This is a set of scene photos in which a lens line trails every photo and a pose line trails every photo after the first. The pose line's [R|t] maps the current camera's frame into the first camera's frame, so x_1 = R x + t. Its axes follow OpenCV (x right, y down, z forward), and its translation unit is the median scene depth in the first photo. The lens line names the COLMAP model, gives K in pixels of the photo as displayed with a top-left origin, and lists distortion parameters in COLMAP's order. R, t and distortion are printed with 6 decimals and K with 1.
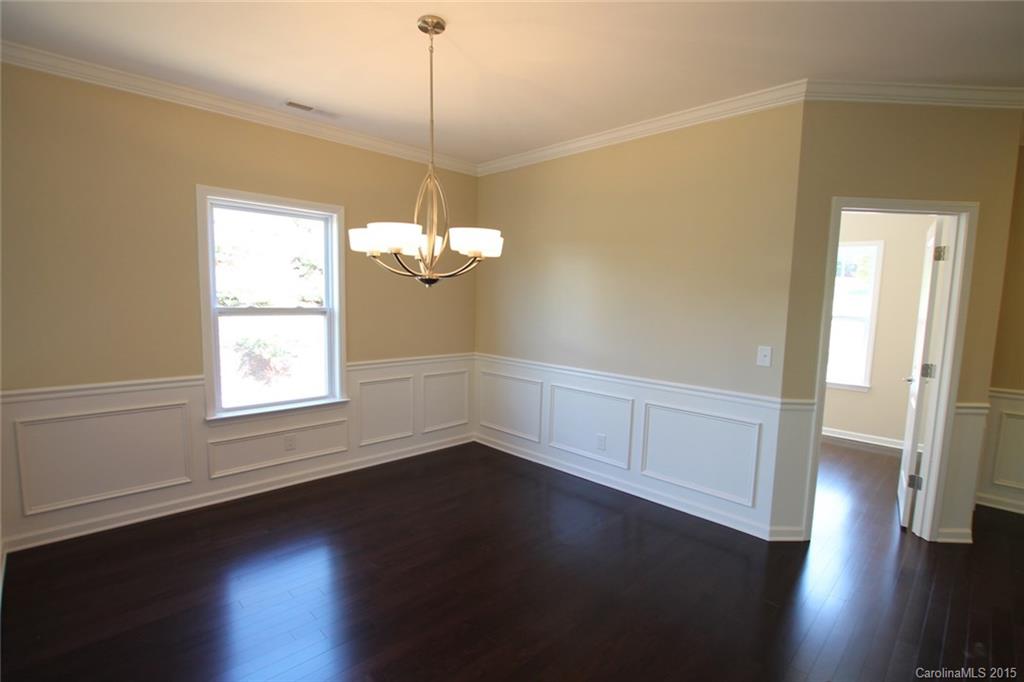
lens RADIAL K [[506.4, 0, 509.5], [0, 506.4, 349.4], [0, 0, 1]] dist [-0.040125, 0.000366]
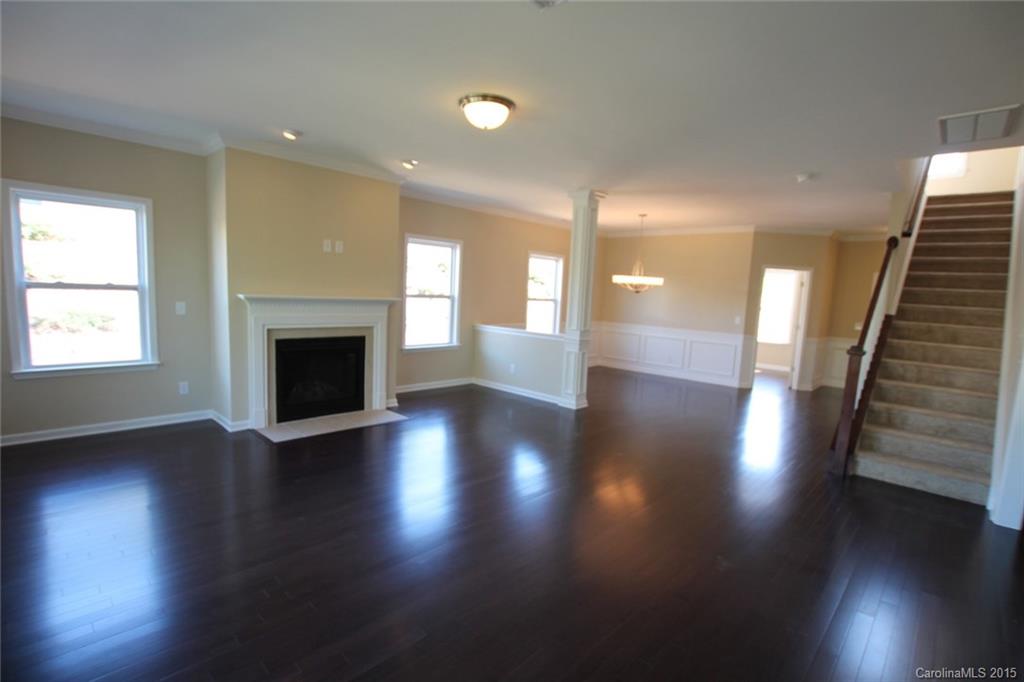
lens RADIAL K [[465.6, 0, 532.1], [0, 465.6, 354.7], [0, 0, 1]] dist [-0.034592, 0.000052]
pose [[0.997842, 0.012234, 0.064513, -0.729037], [-0.014478, 0.999302, 0.034435, 0.121204], [-0.064046, -0.035295, 0.997323, -1.368157]]
